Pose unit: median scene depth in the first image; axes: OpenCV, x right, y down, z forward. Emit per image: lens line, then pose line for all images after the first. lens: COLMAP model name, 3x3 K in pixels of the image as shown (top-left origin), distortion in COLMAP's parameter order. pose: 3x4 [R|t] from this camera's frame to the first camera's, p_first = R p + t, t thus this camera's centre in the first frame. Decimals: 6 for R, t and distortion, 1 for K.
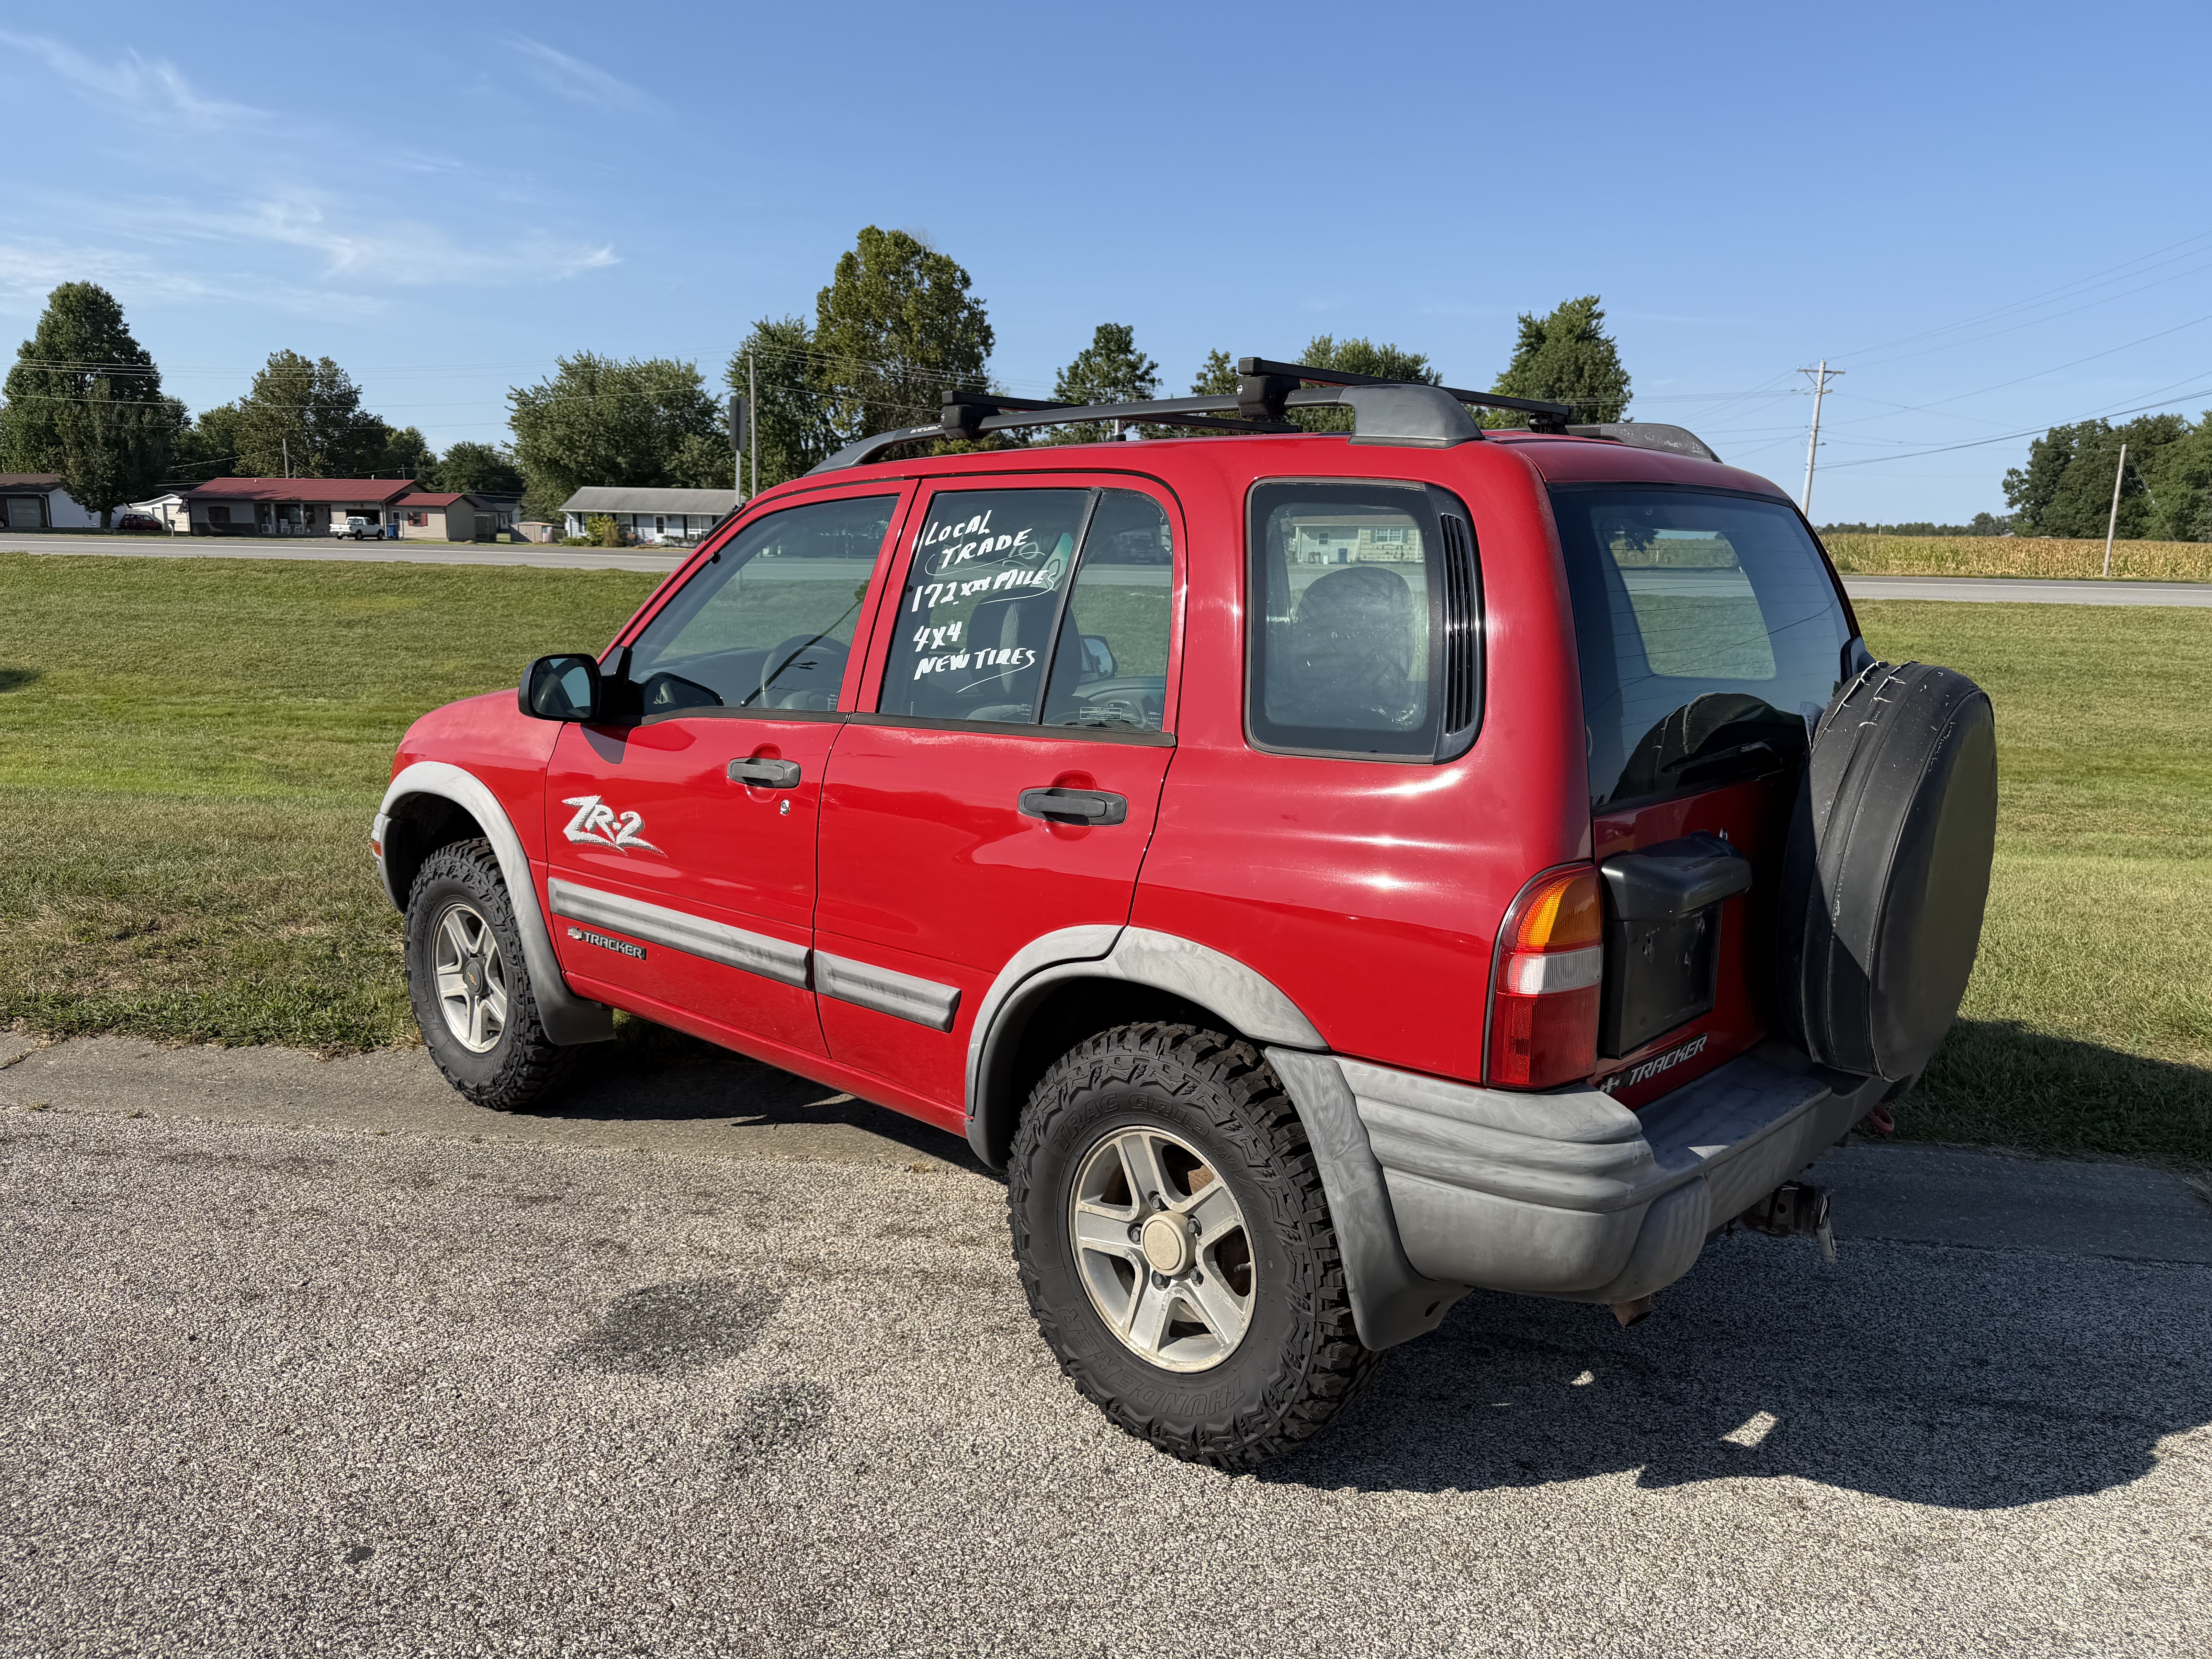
lens RADIAL K [[1556.5, 0, 1109.5], [0, 1556.5, 862.6], [0, 0, 1]] dist [0.027993, -0.003143]
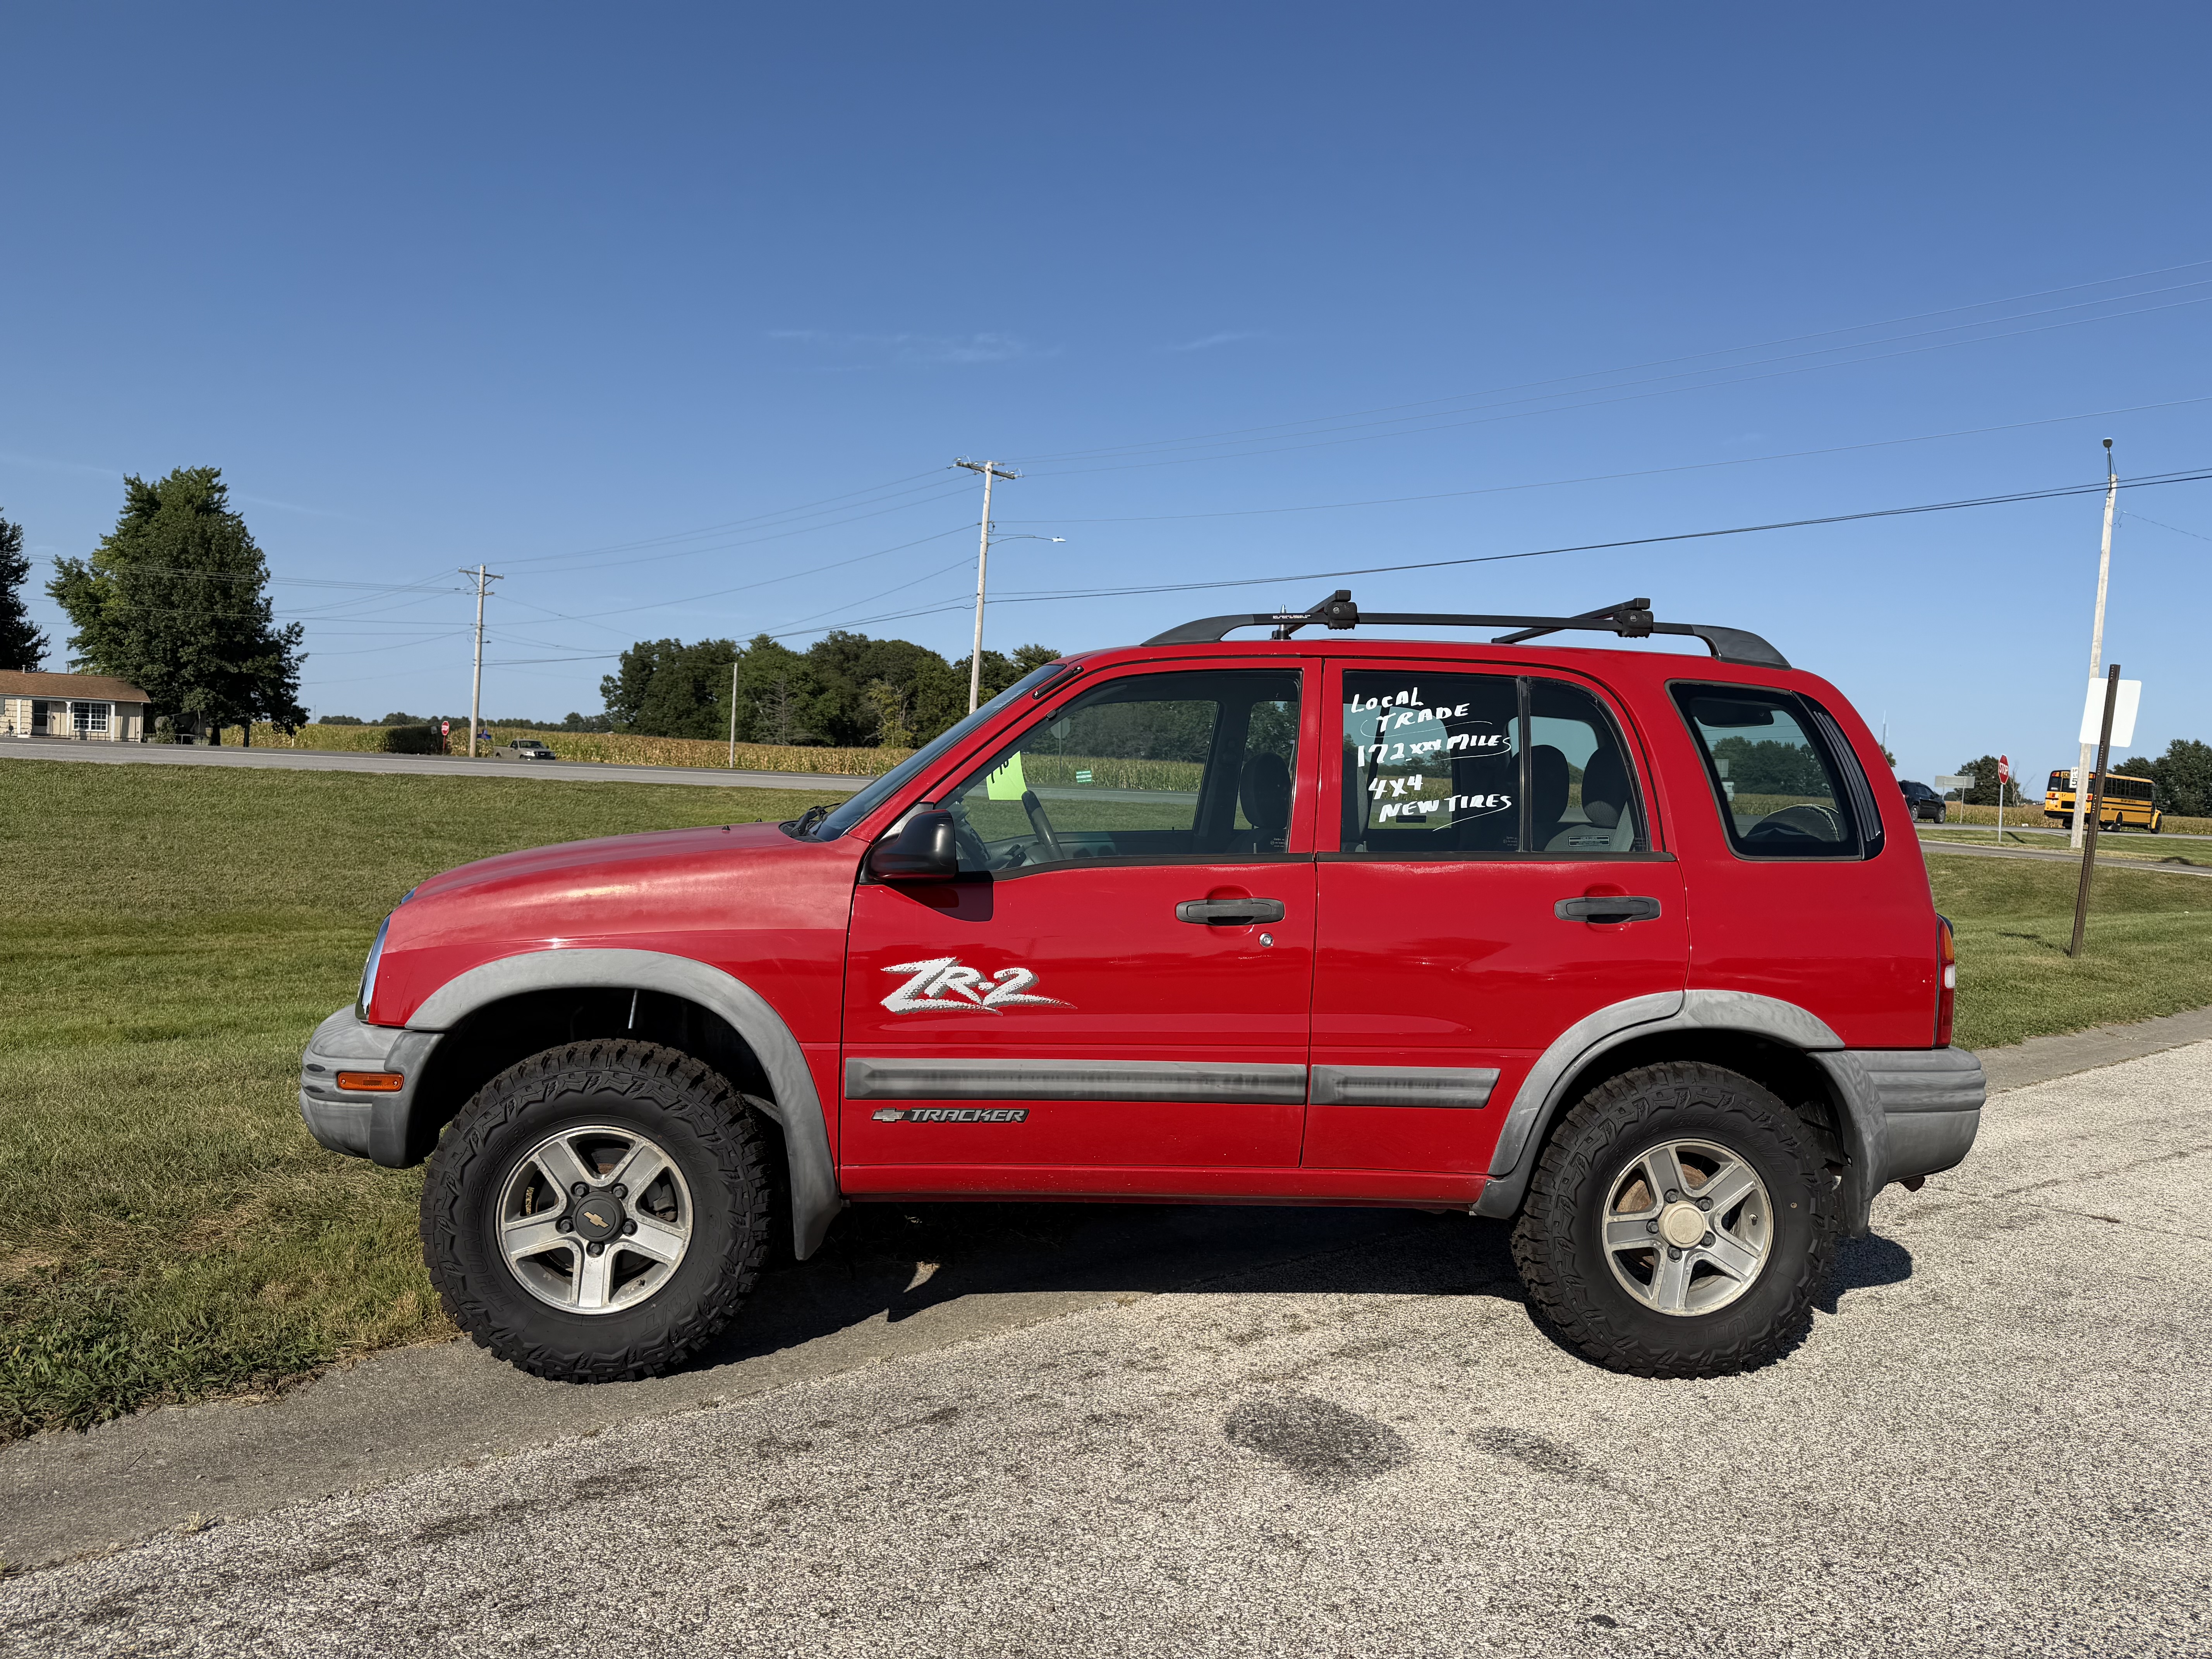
lens RADIAL K [[1564.4, 0, 1106.0], [0, 1564.4, 829.5], [0, 0, 1]] dist [0.041590, -0.045686]
pose [[0.695853, -0.015224, 0.718023, -1.141290], [0.115453, 0.989144, -0.090915, -0.027075], [-0.708844, 0.146162, 0.690056, 0.321454]]
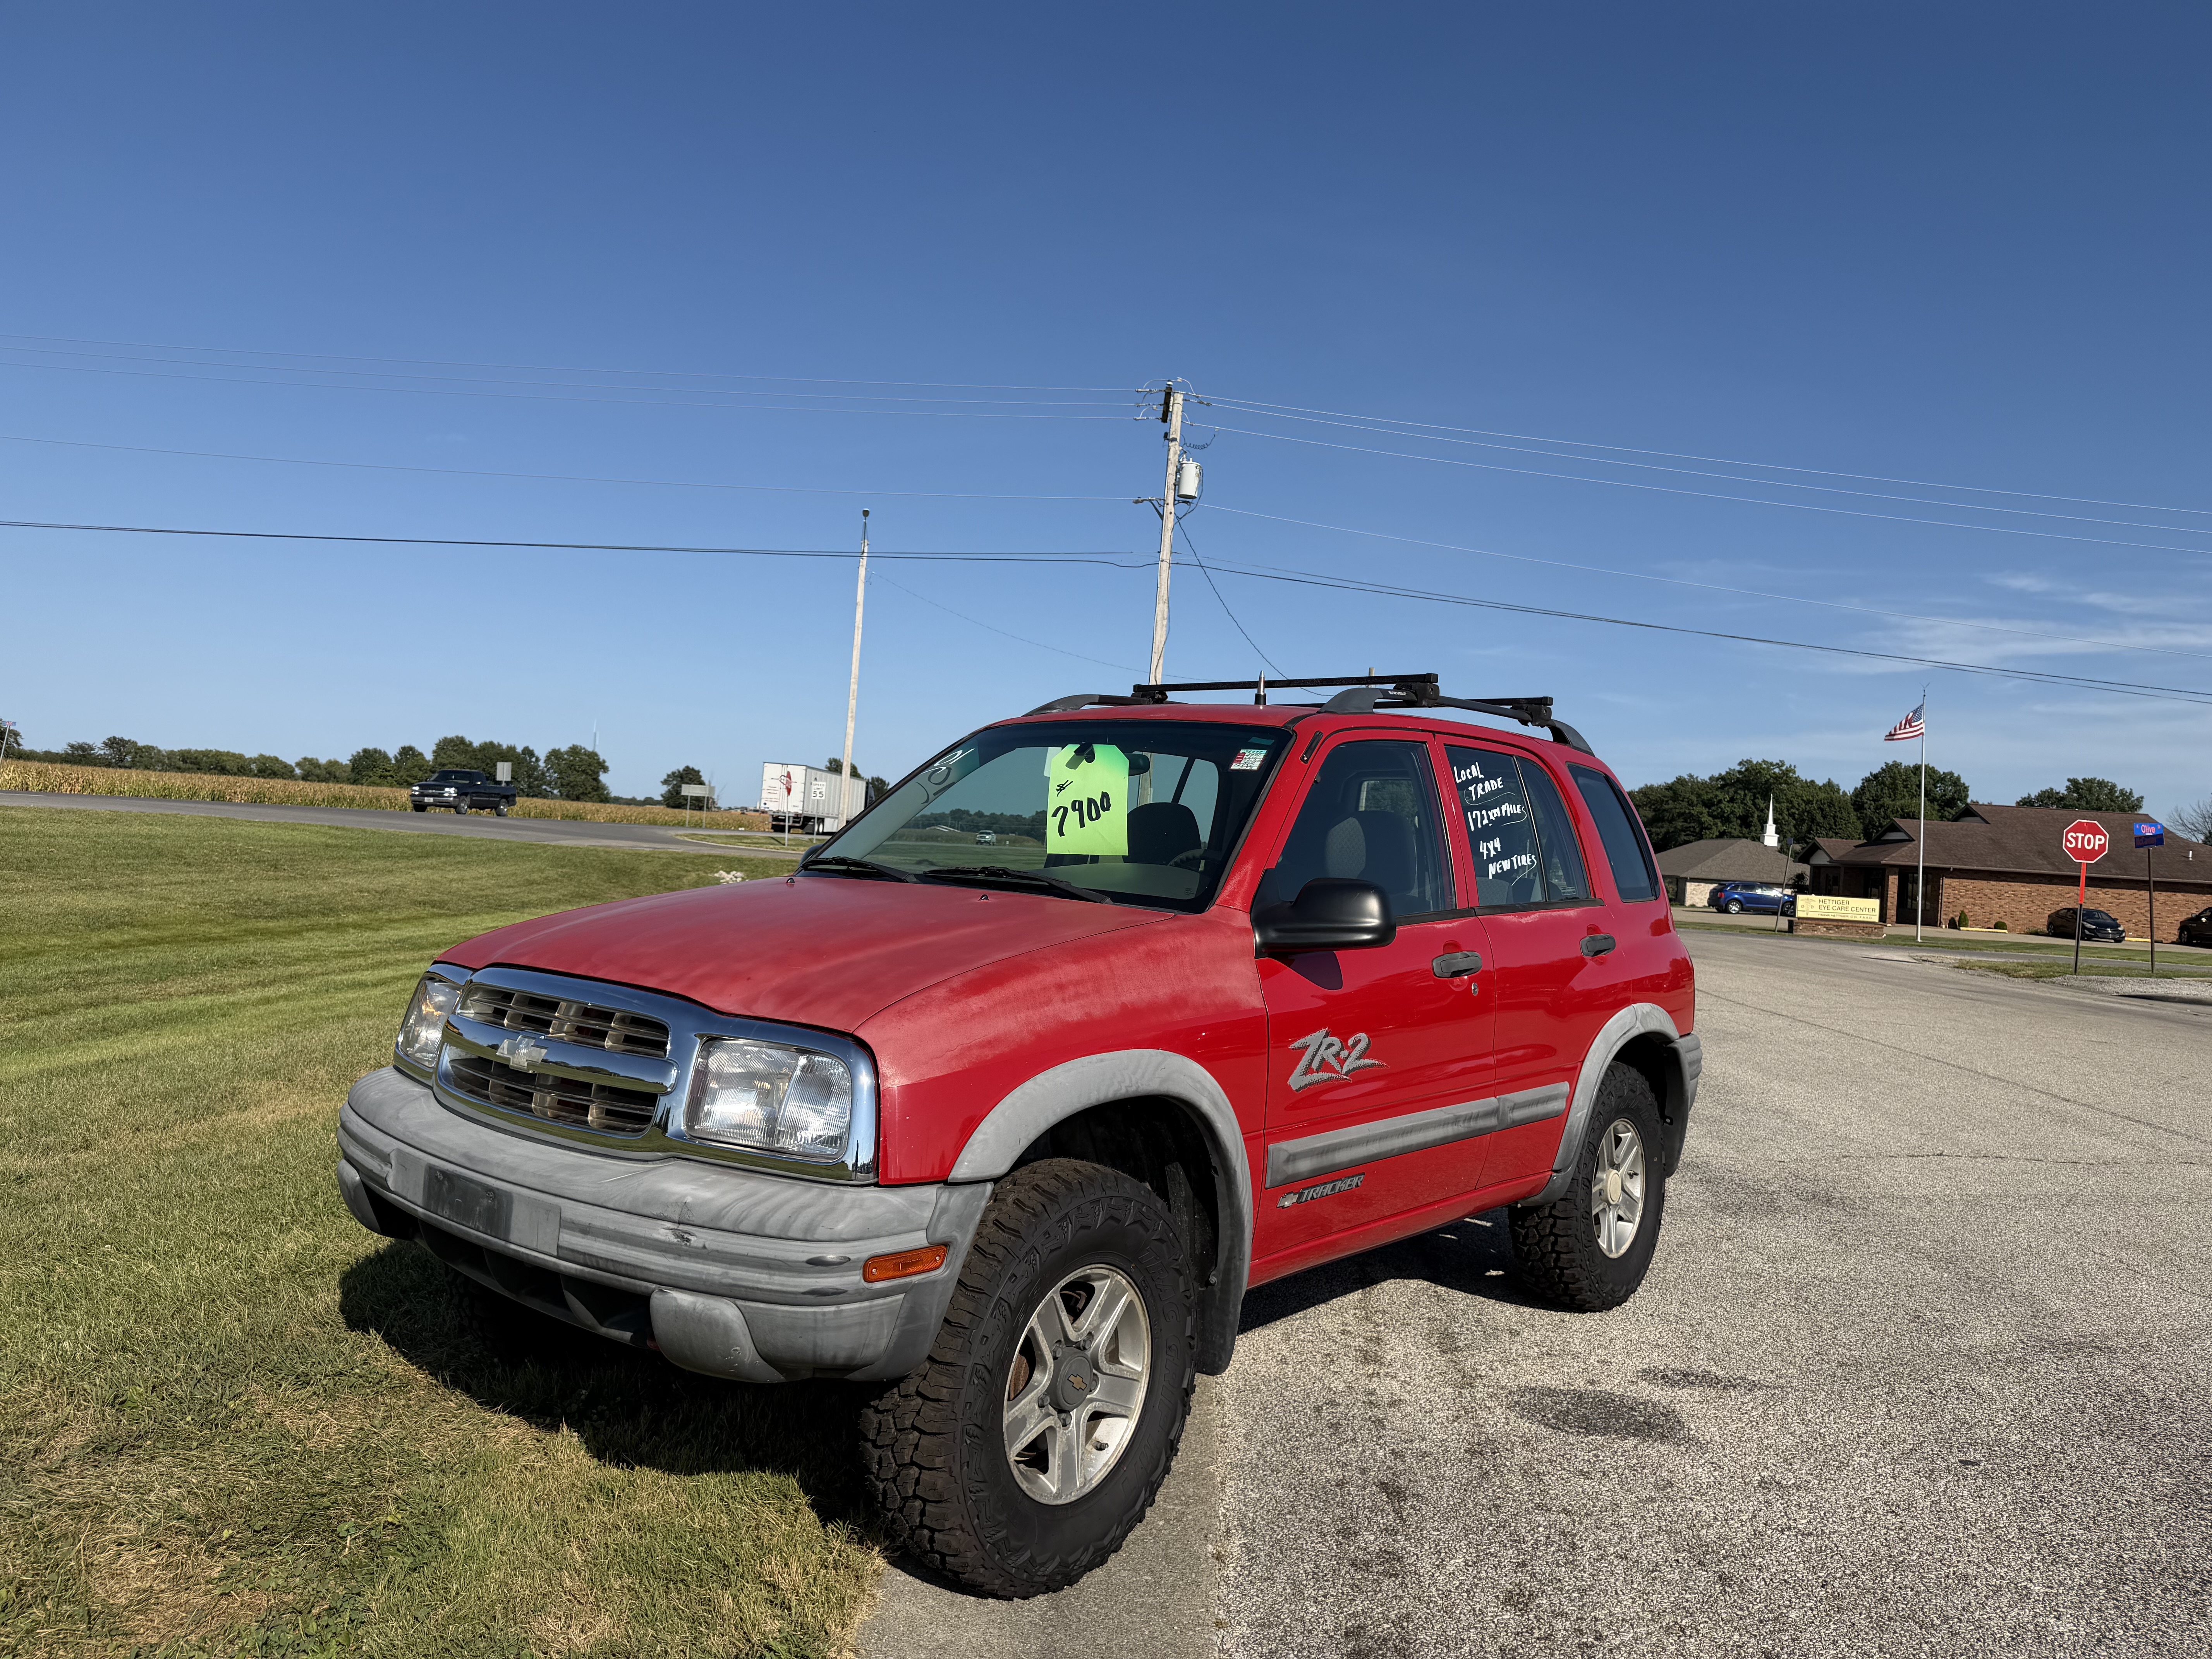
lens RADIAL K [[1596.0, 0, 1039.7], [0, 1596.0, 827.6], [0, 0, 1]] dist [0.003695, -0.000810]
pose [[-0.028306, -0.013201, 0.999512, -1.528919], [0.136192, 0.990538, 0.016939, -0.240796], [-0.990278, 0.136605, -0.026240, 1.422610]]
